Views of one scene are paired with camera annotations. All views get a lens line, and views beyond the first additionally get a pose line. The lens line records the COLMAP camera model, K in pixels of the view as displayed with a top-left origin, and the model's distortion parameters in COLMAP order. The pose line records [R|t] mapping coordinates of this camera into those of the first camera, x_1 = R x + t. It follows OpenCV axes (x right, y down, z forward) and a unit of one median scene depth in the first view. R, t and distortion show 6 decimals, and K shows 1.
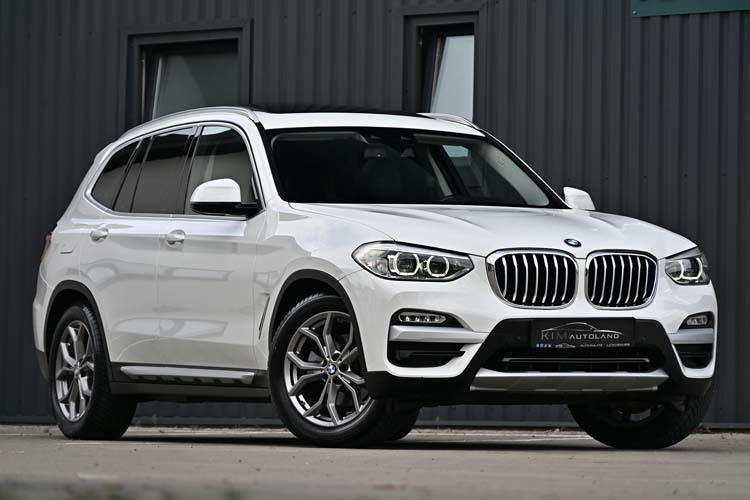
lens RADIAL K [[4175.7, 0, 375.0], [0, 4175.7, 249.8], [0, 0, 1]] dist [-0.269810, 0.000000]
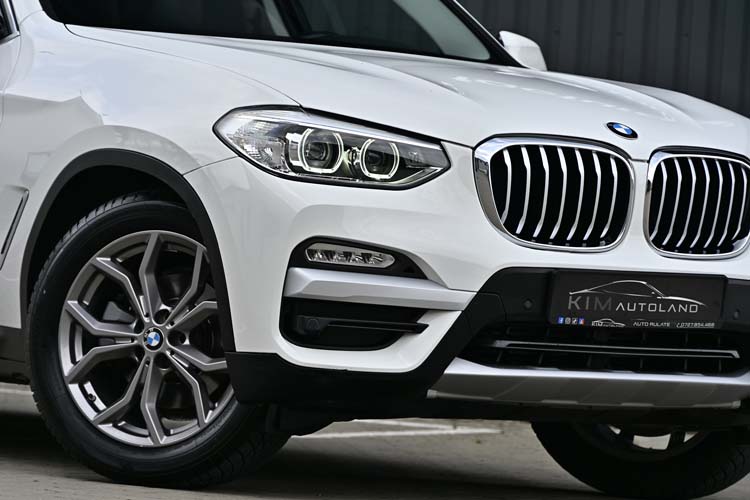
lens RADIAL K [[4061.0, 0, 374.9], [0, 4061.0, 250.4], [0, 0, 1]] dist [-0.191680, 0.000000]
pose [[0.988442, 0.056043, 0.140860, -0.056755], [-0.060419, 0.997808, 0.026982, 0.001603], [-0.139039, -0.035181, 0.989662, 0.488866]]
